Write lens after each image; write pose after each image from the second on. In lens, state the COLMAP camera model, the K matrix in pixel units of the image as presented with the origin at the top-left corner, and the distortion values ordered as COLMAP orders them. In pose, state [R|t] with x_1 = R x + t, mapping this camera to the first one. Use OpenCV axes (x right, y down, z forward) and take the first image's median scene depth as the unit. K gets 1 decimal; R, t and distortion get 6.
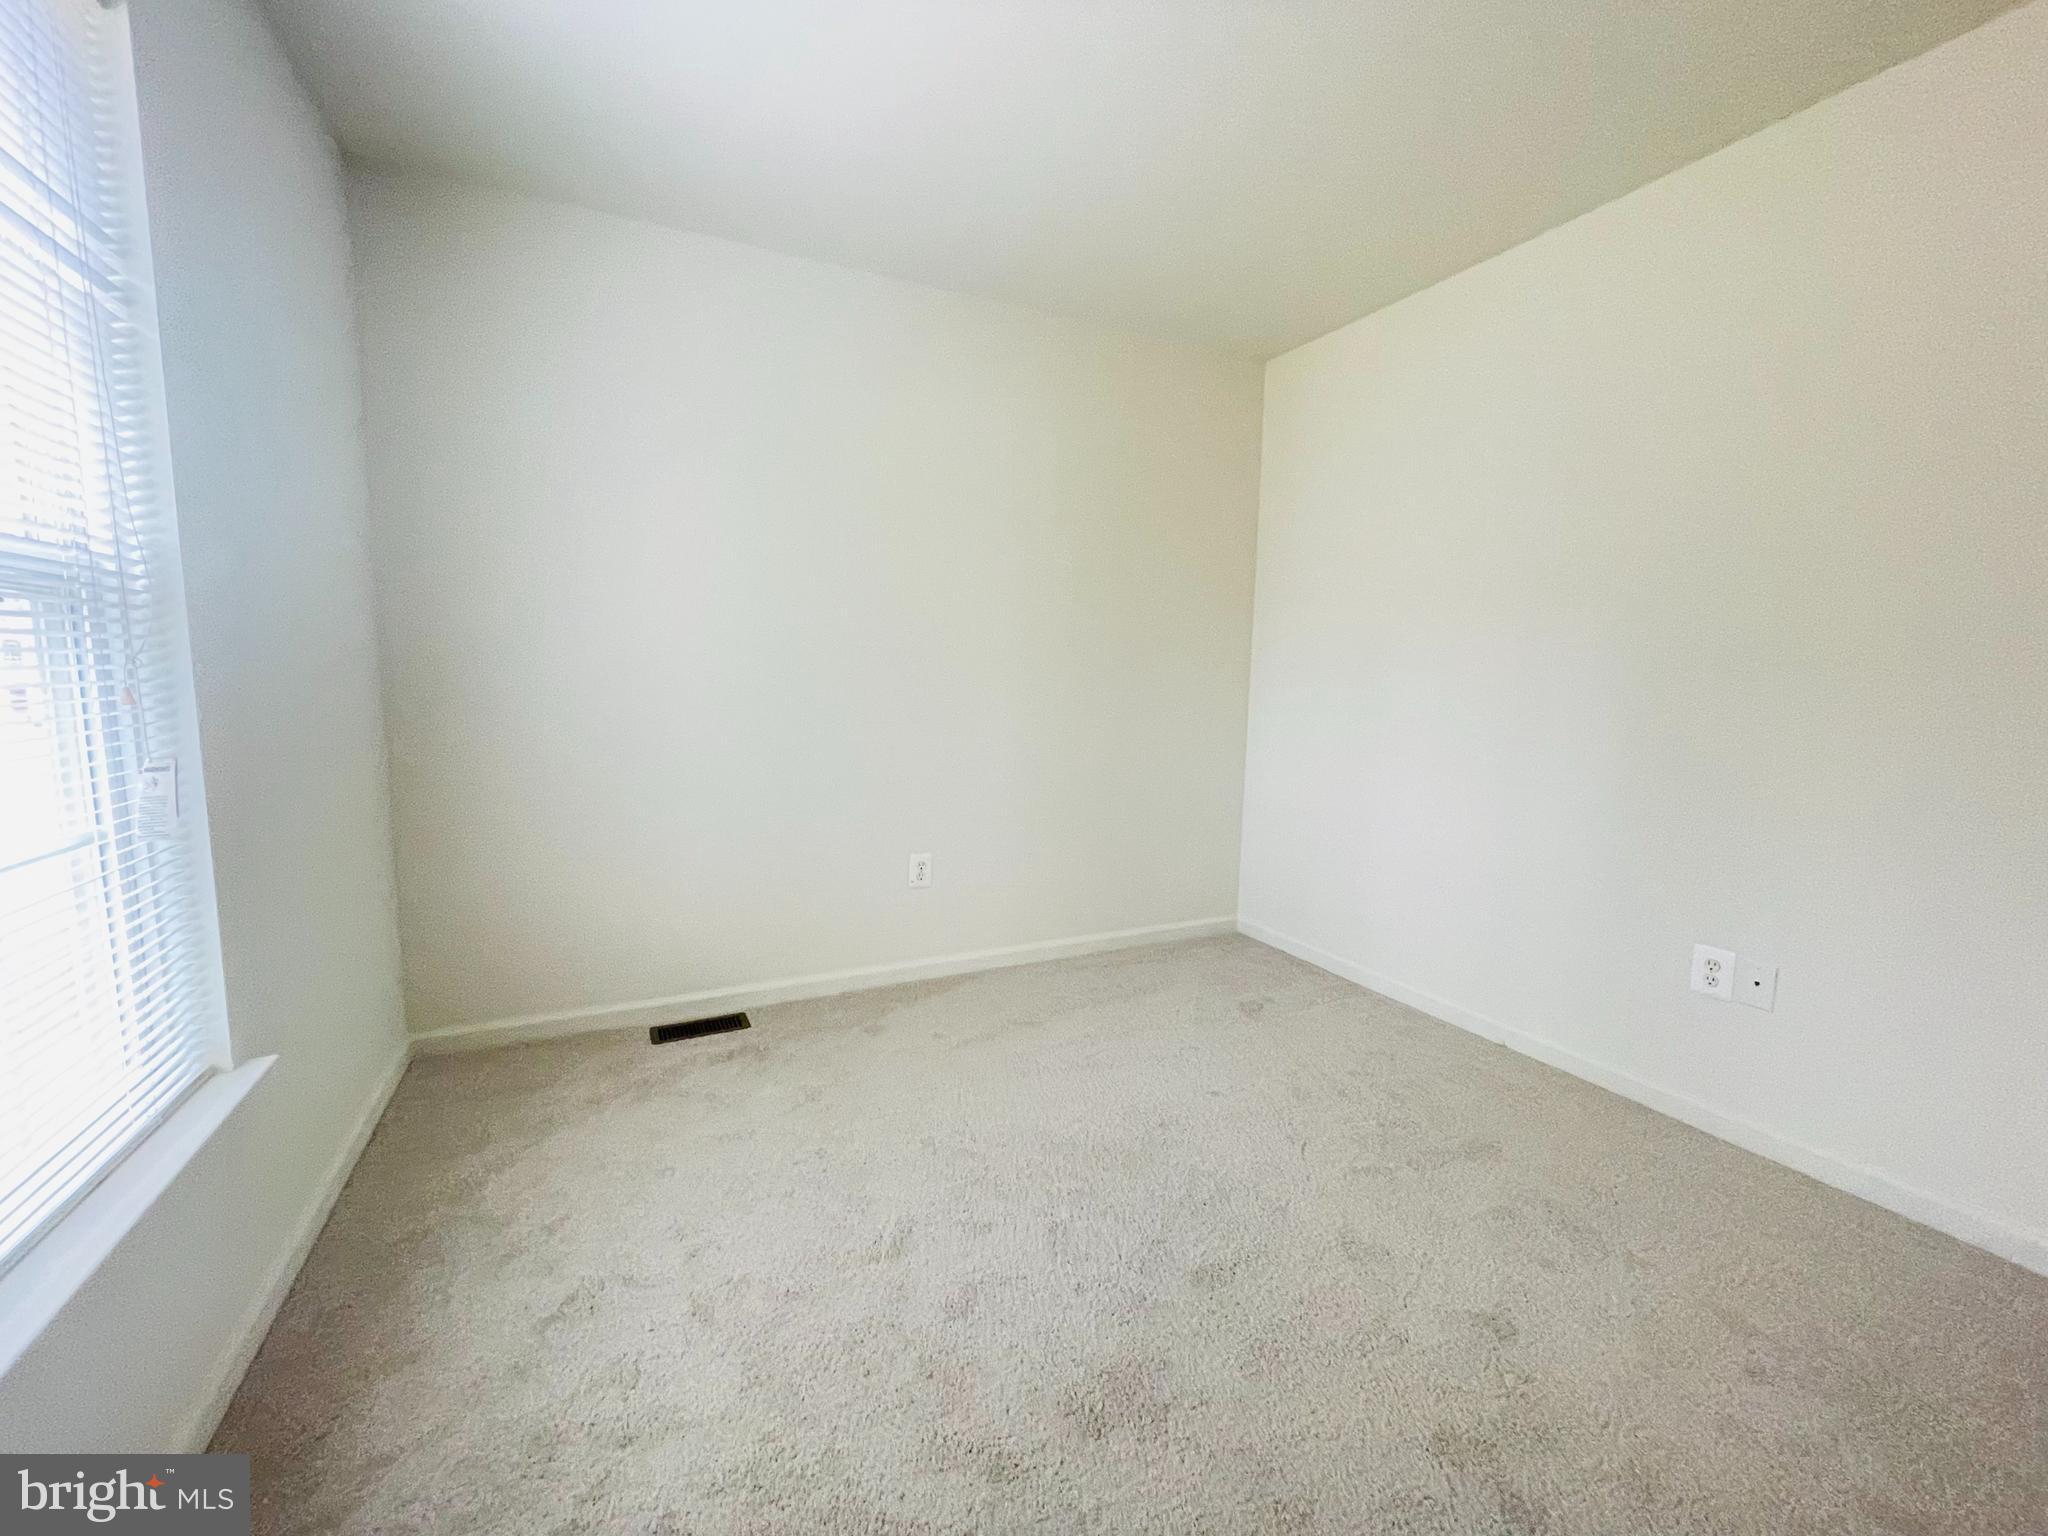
lens RADIAL K [[821.1, 0, 1024.0], [0, 821.1, 768.0], [0, 0, 1]] dist [-0.002103, 0.000453]
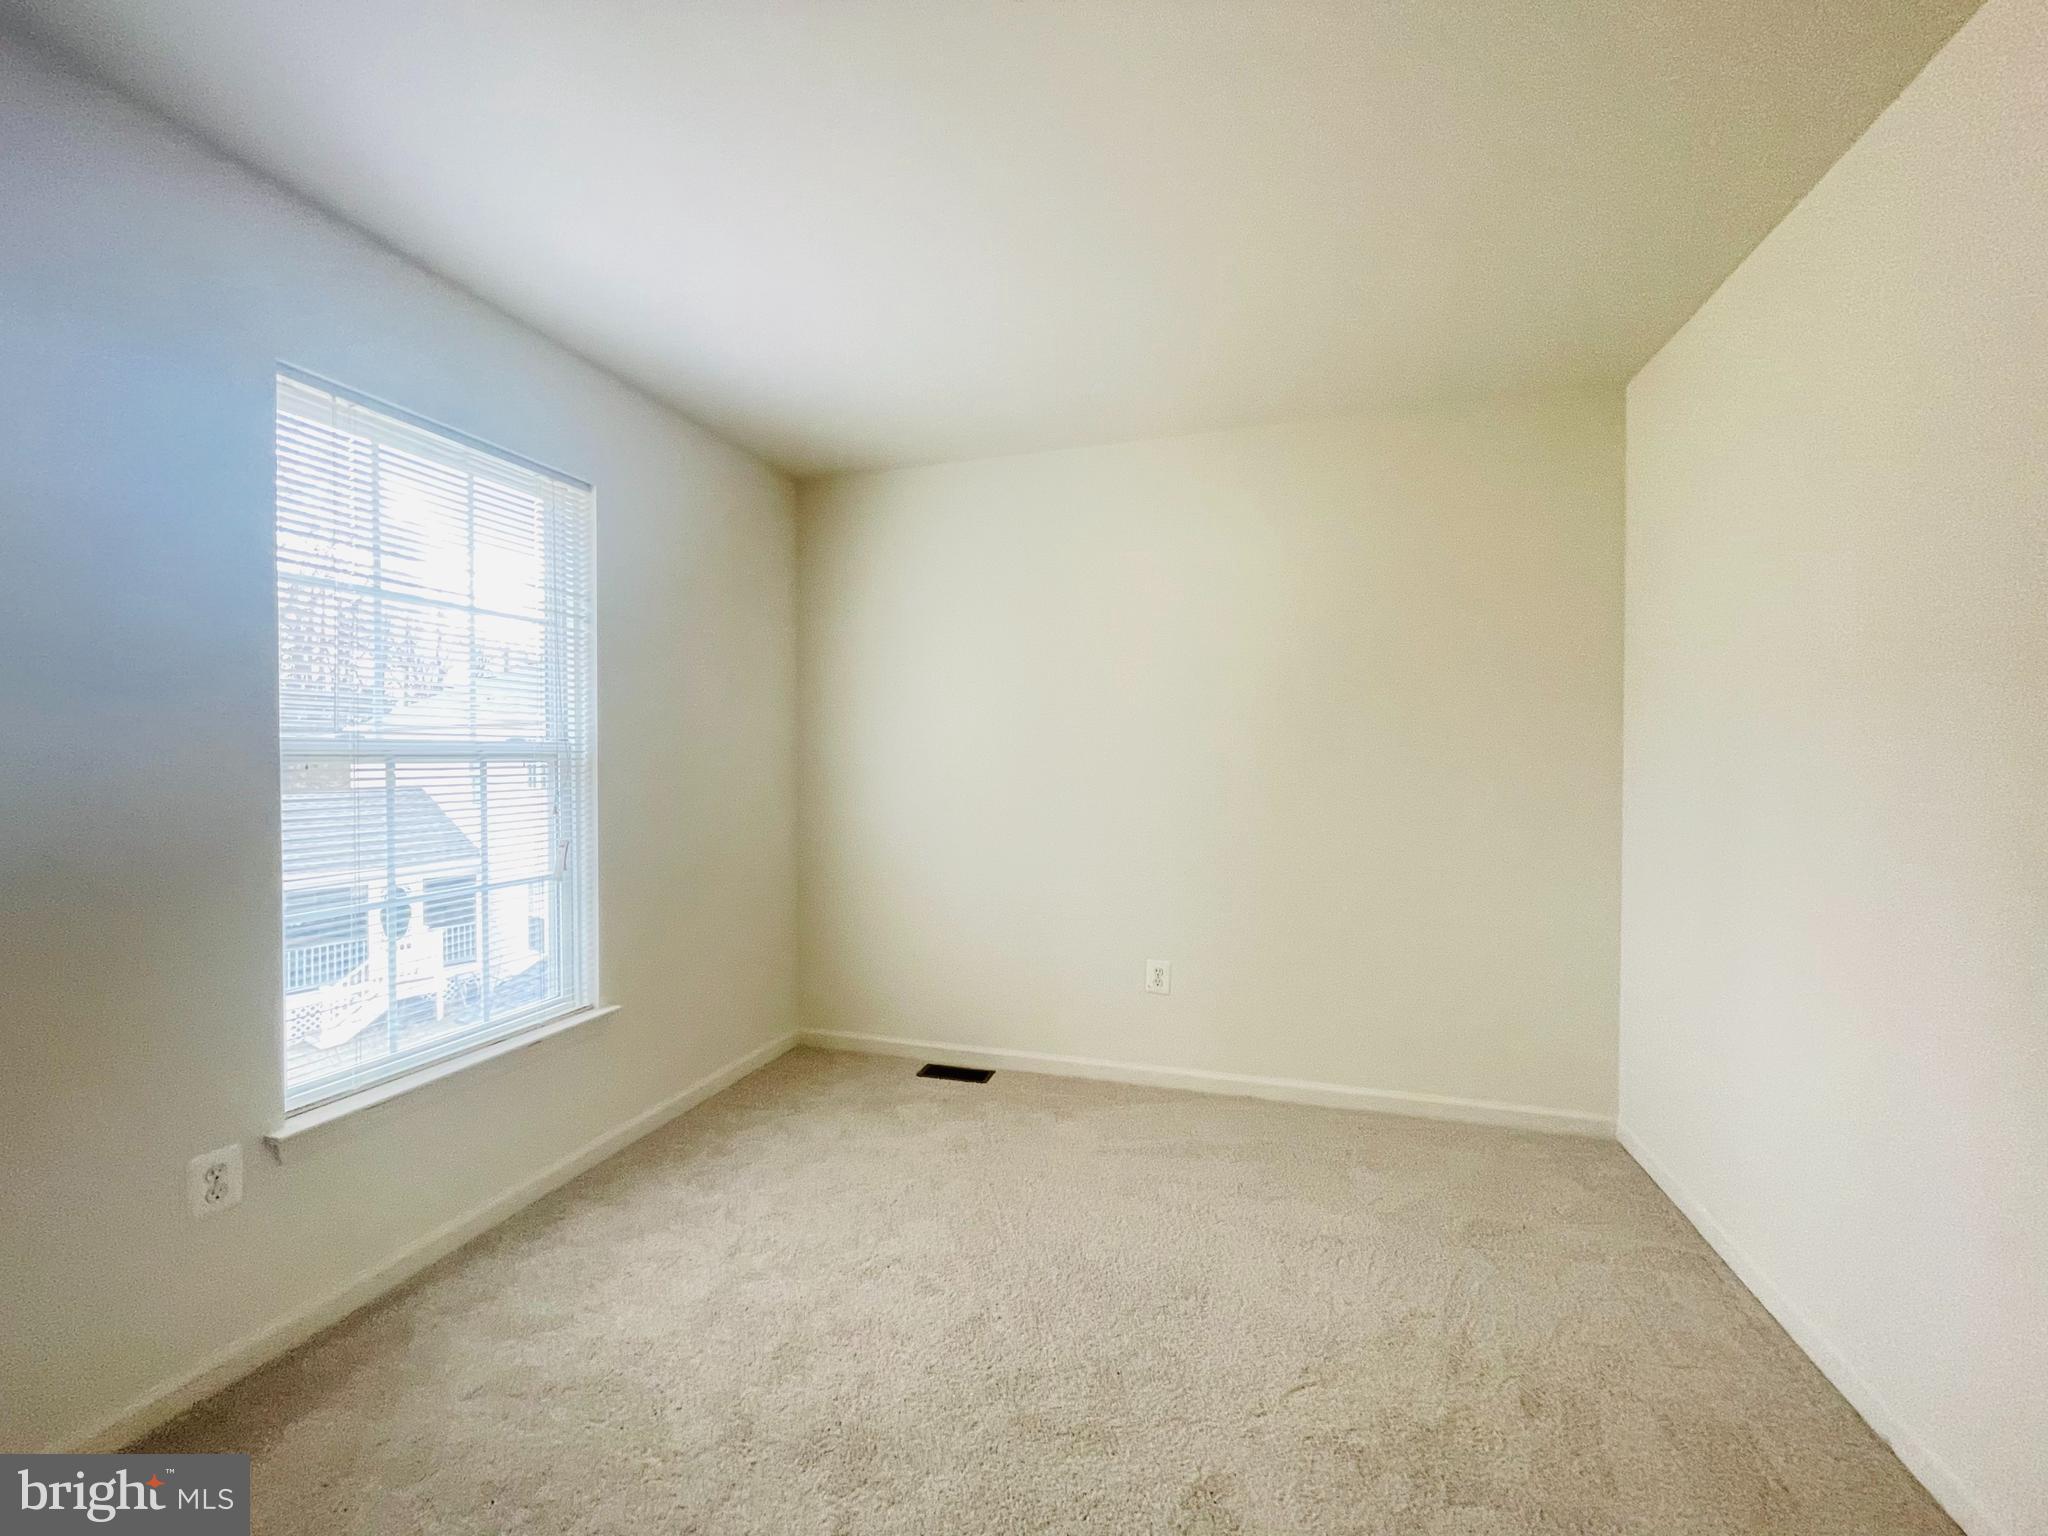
lens RADIAL K [[821.1, 0, 1024.0], [0, 821.1, 768.0], [0, 0, 1]] dist [-0.002103, 0.000453]
pose [[0.731617, -0.009317, -0.681652, 0.524450], [-0.066502, 0.994162, -0.084965, -0.042759], [0.678464, 0.107493, 0.726727, 0.120239]]
